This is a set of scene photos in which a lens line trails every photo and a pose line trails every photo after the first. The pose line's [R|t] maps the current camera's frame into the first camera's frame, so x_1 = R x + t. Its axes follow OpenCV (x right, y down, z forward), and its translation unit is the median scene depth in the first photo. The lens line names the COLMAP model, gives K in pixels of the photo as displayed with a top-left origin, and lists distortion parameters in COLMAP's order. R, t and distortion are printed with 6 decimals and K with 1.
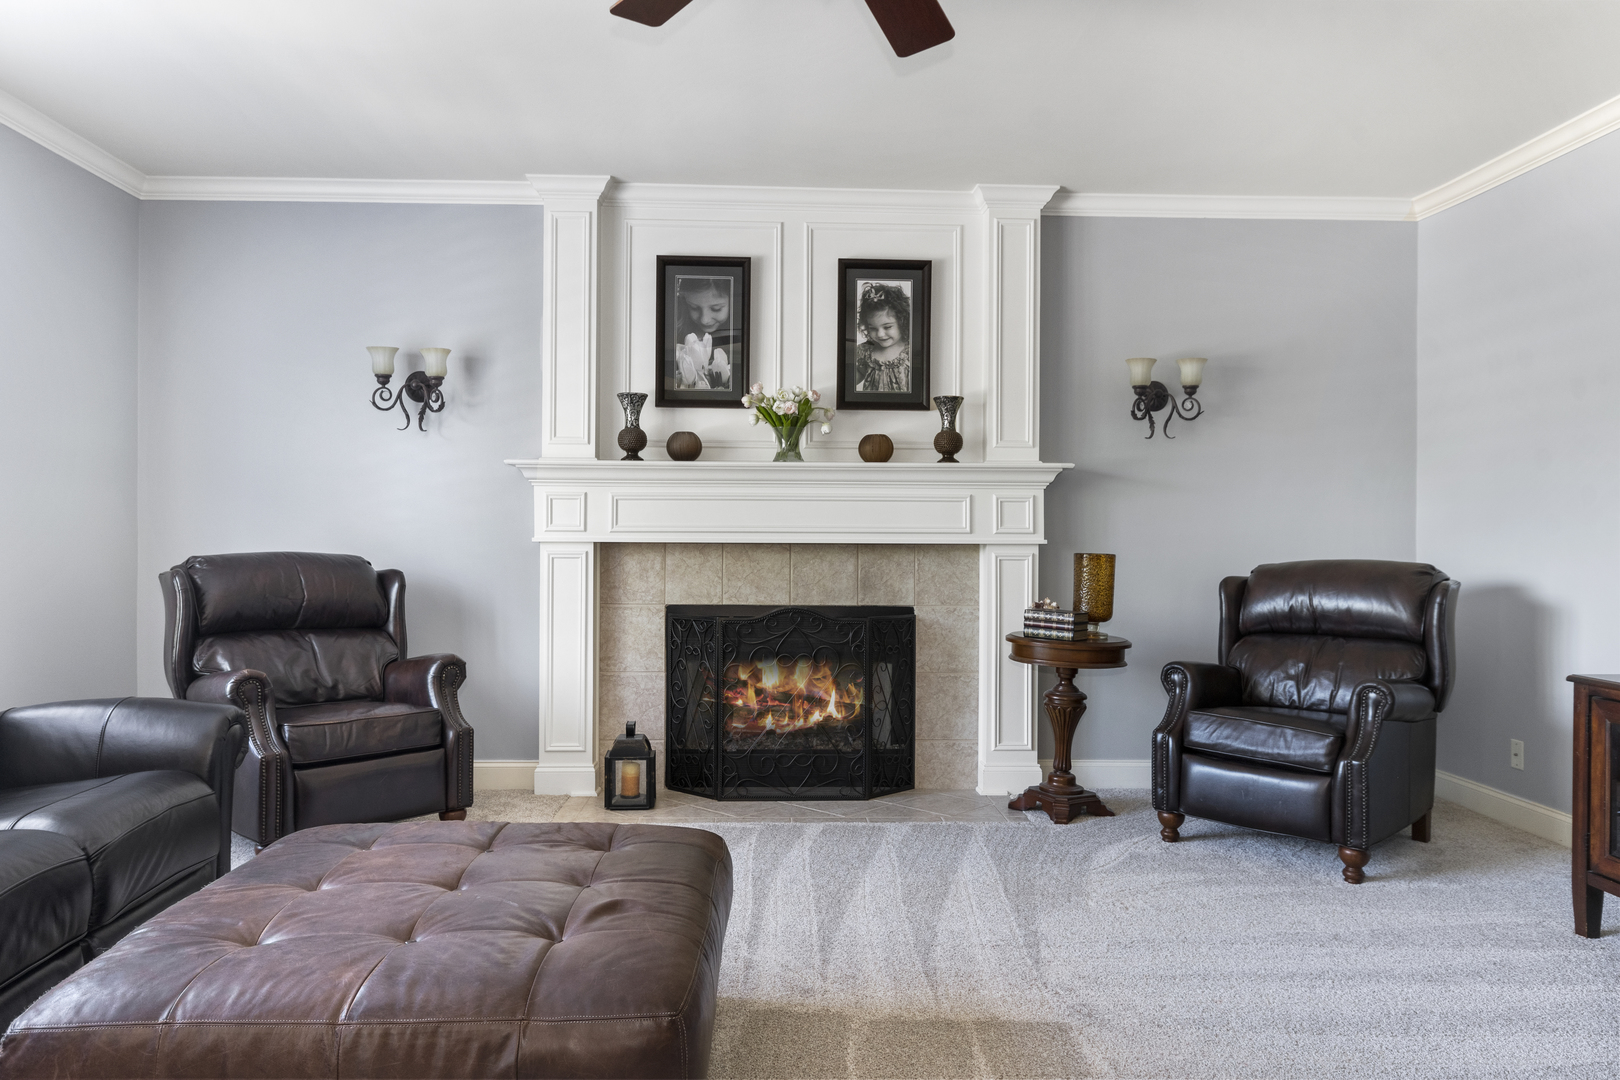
lens RADIAL K [[1085.7, 0, 807.3], [0, 1085.7, 541.2], [0, 0, 1]] dist [-0.008985, 0.002122]
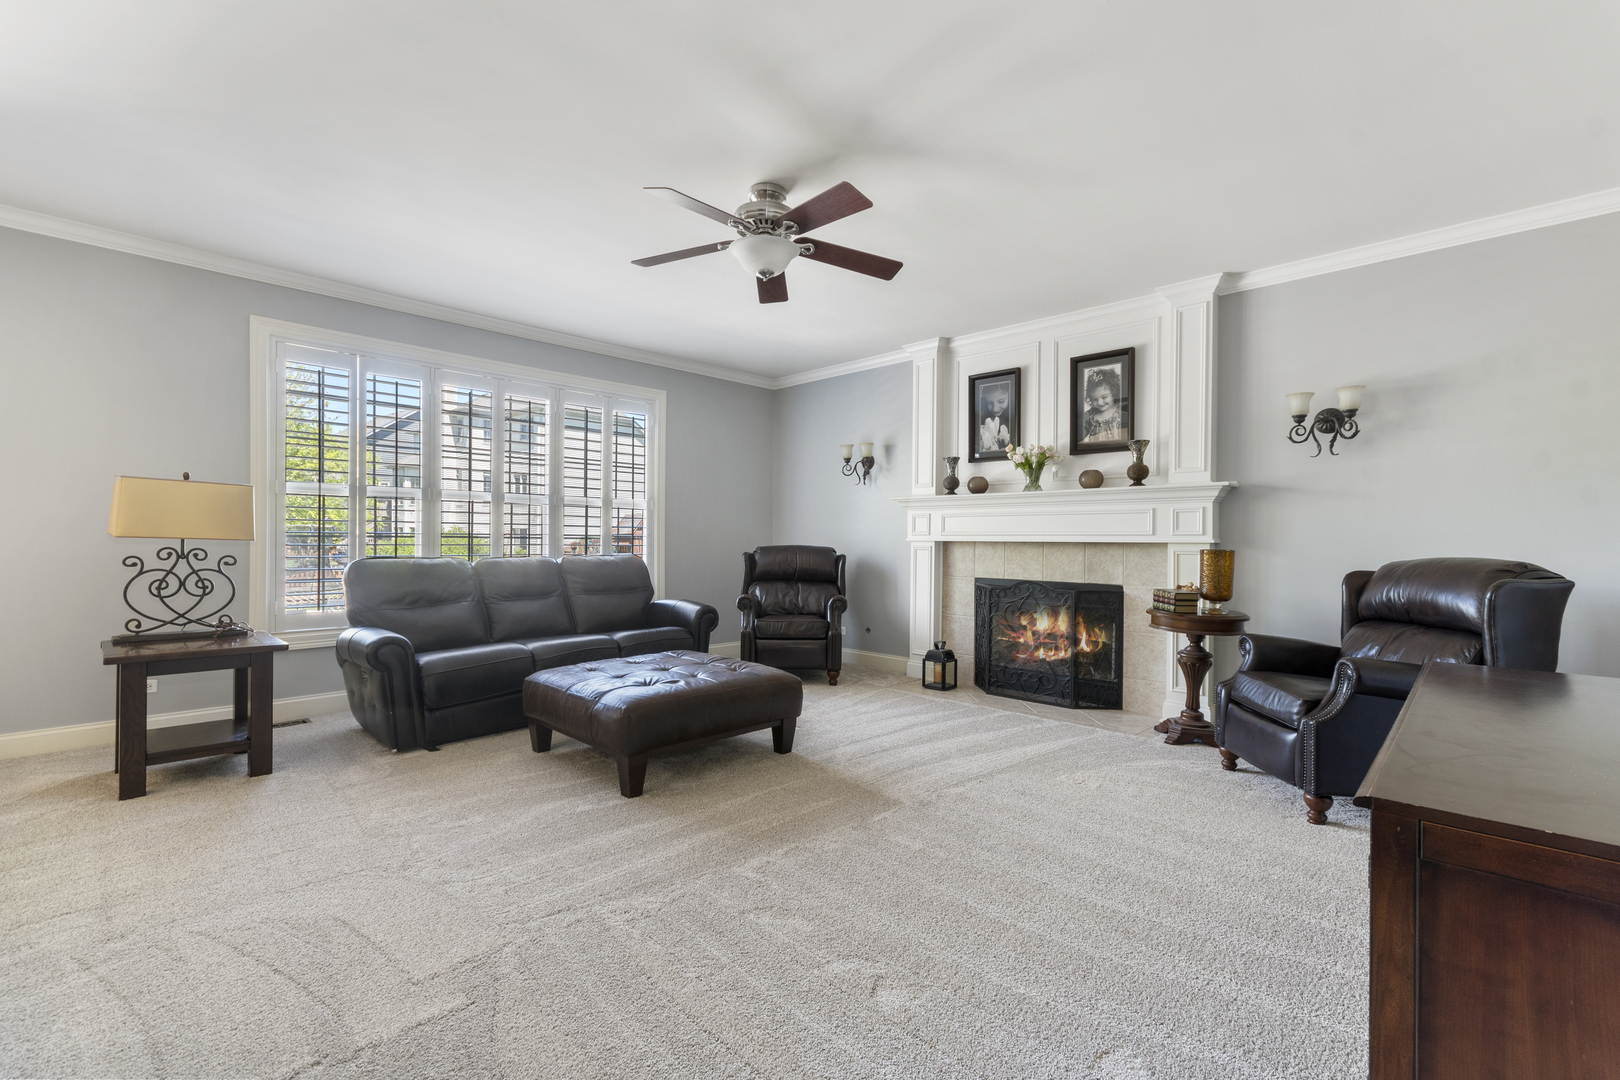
lens RADIAL K [[713.6, 0, 803.6], [0, 713.6, 538.4], [0, 0, 1]] dist [0.005010, 0.000763]
pose [[0.681079, -0.001601, -0.732208, 0.520942], [-0.002386, 0.999987, -0.004406, 0.002336], [0.732206, 0.004748, 0.681066, 0.028574]]
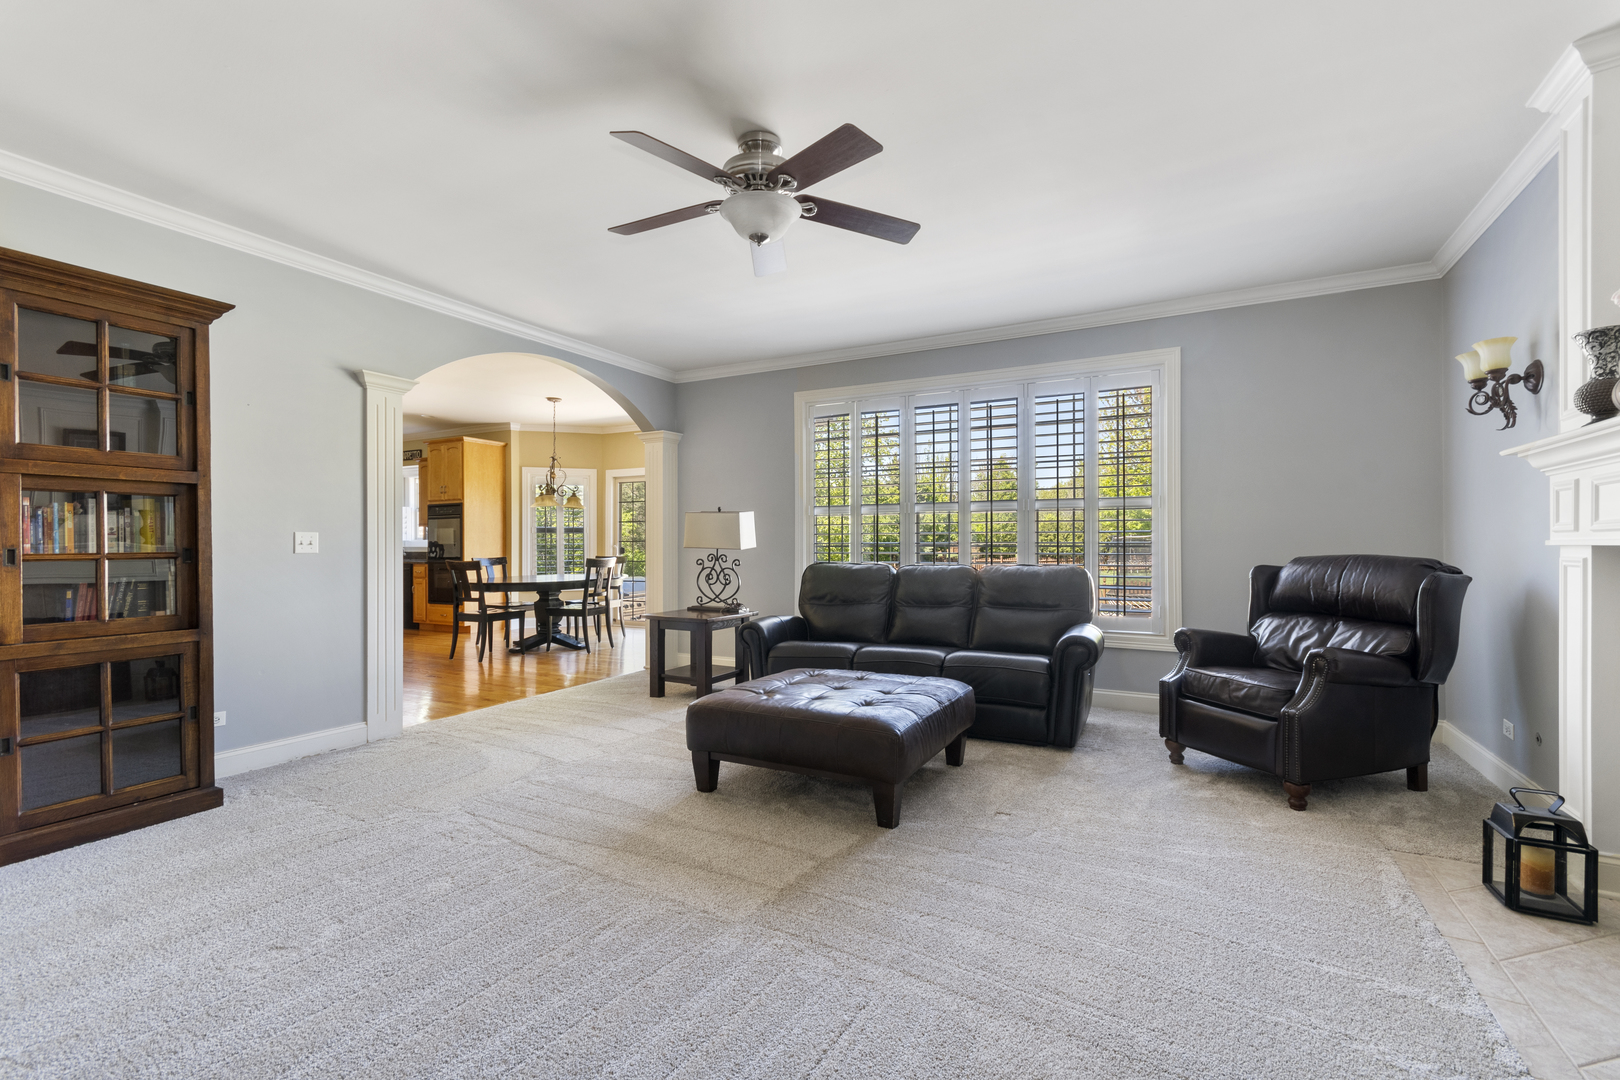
lens RADIAL K [[713.6, 0, 820.2], [0, 713.6, 545.4], [0, 0, 1]] dist [0.005010, 0.000763]
pose [[-0.503805, -0.004847, -0.863804, 0.478125], [0.001335, 0.999979, -0.006389, 0.003529], [0.863816, -0.004372, -0.503788, 0.787758]]
